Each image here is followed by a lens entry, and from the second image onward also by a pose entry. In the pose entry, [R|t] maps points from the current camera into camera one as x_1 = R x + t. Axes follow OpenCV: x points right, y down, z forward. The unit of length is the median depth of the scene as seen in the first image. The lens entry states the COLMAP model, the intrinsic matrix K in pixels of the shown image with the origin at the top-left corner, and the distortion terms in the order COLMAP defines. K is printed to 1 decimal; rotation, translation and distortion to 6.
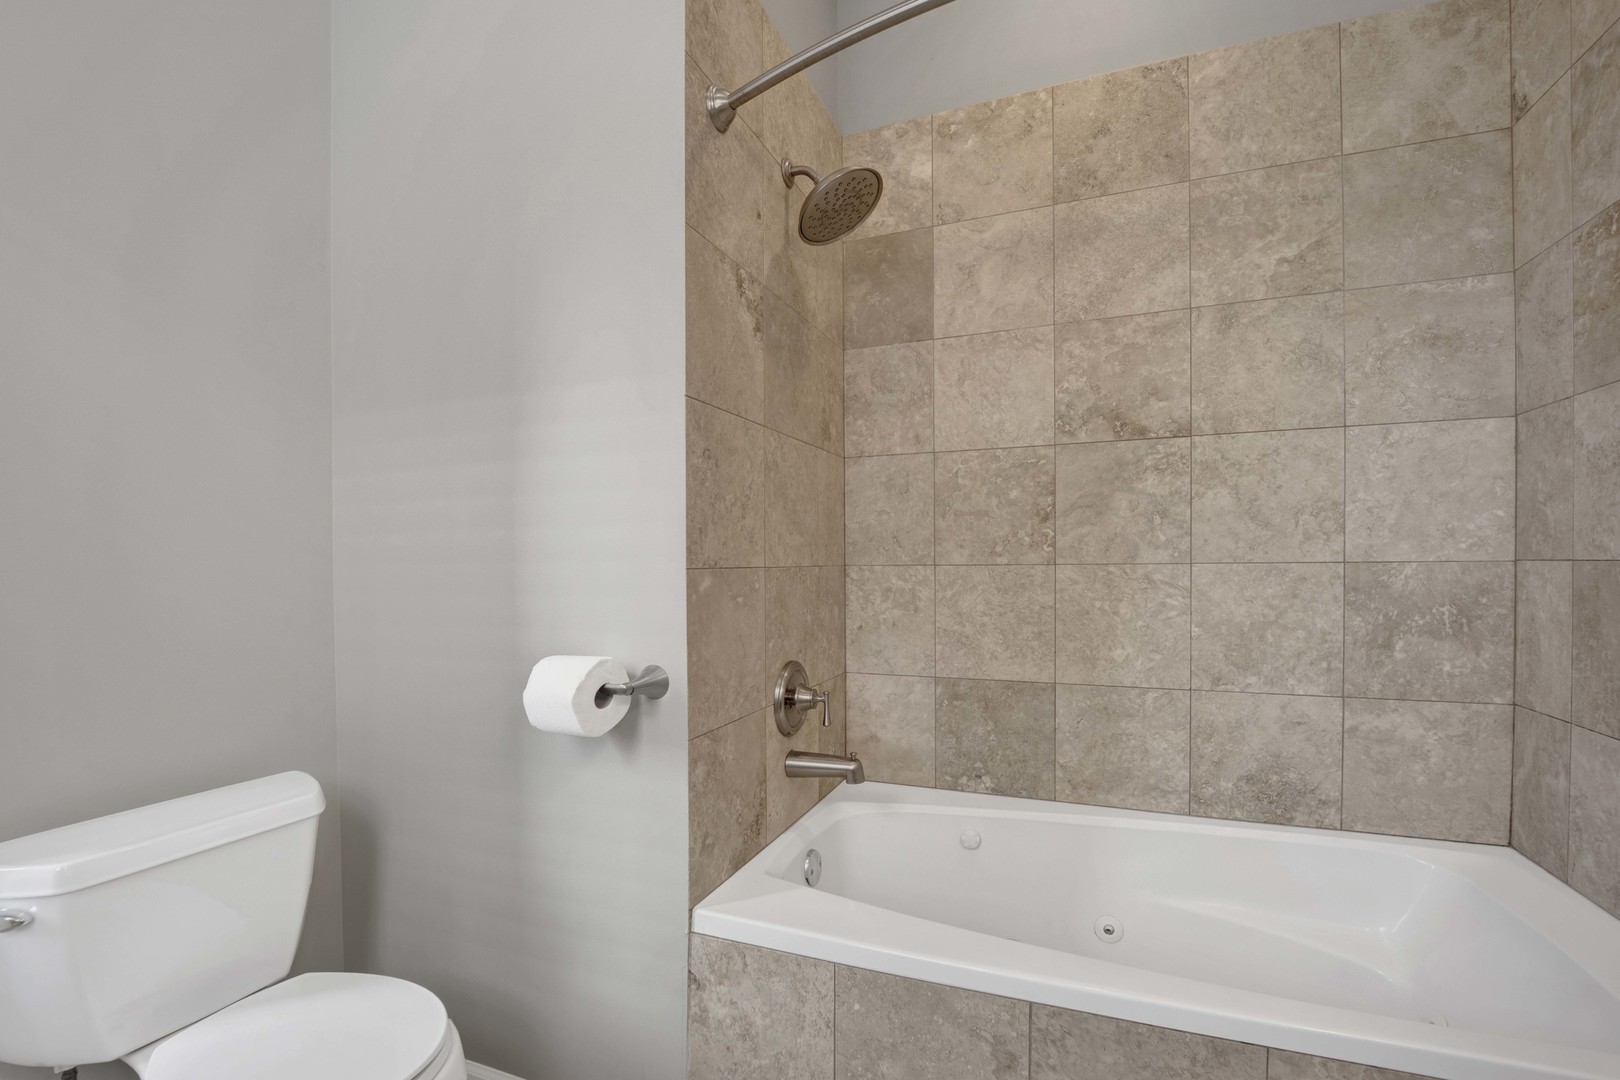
lens RADIAL K [[696.4, 0, 809.4], [0, 696.4, 570.7], [0, 0, 1]] dist [-0.021264, -0.000247]
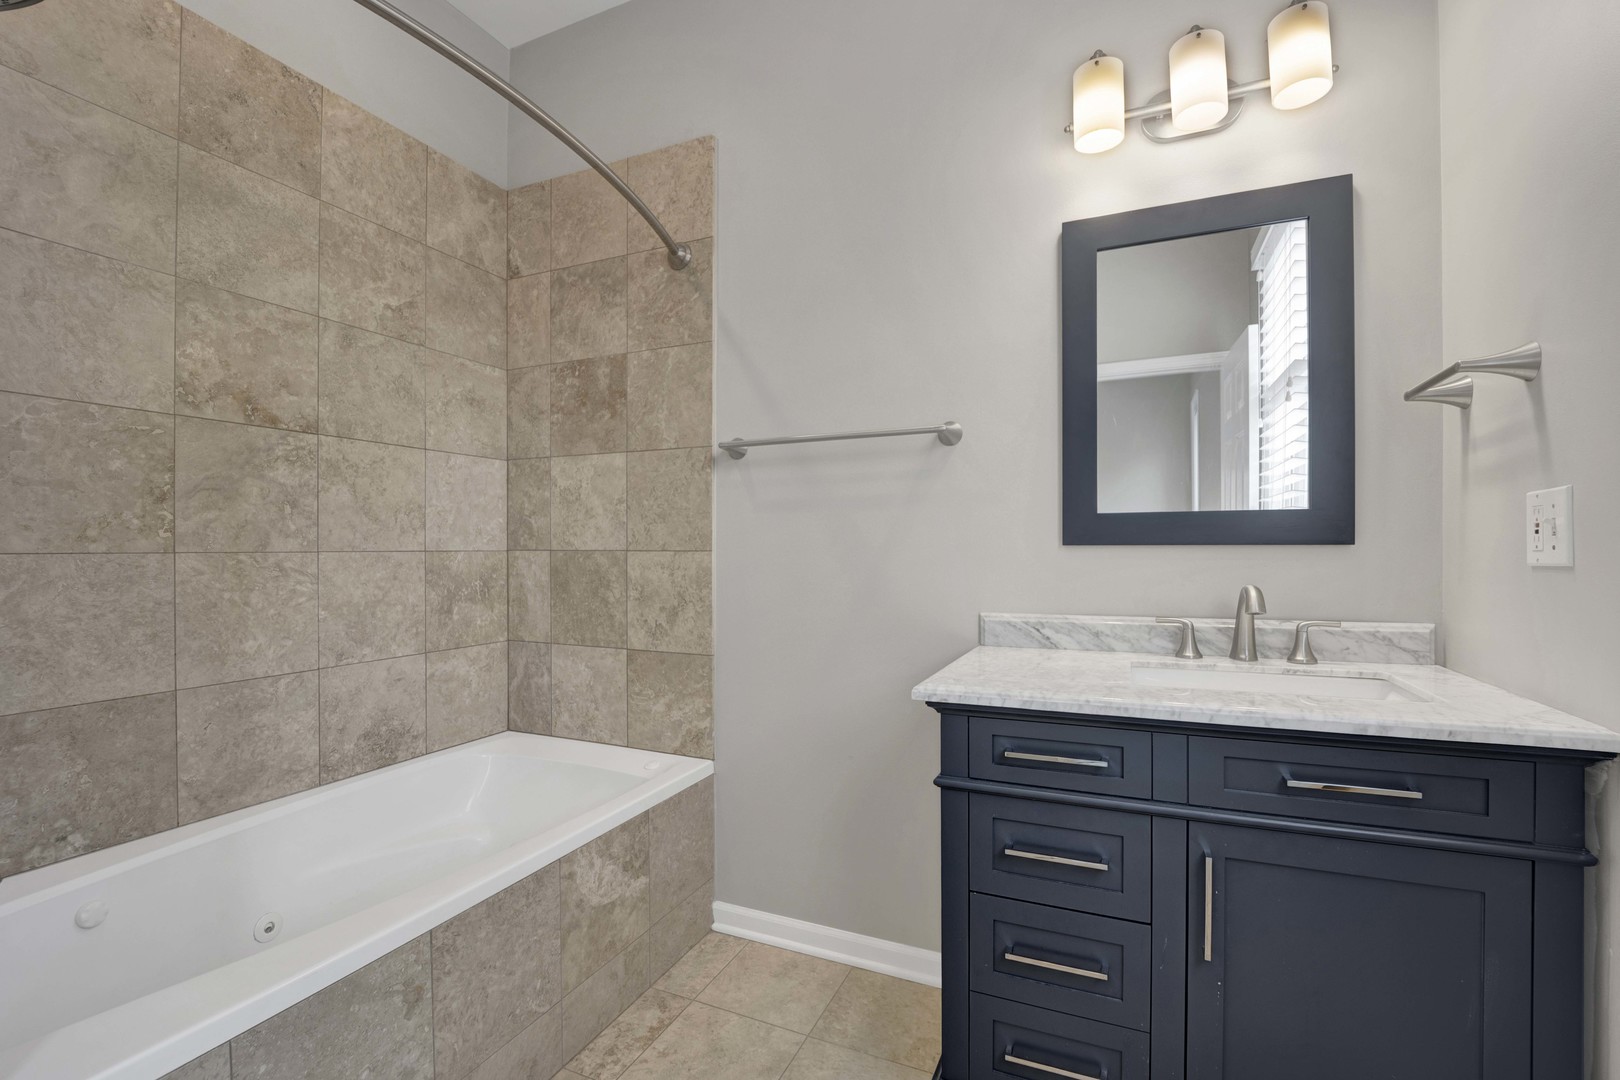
lens RADIAL K [[700.1, 0, 806.6], [0, 700.1, 543.2], [0, 0, 1]] dist [-0.022262, -0.000026]
pose [[0.052188, 0.014537, 0.998531, -0.502974], [0.010541, 0.999830, -0.015107, 0.000306], [-0.998582, 0.011314, 0.052026, 0.186467]]
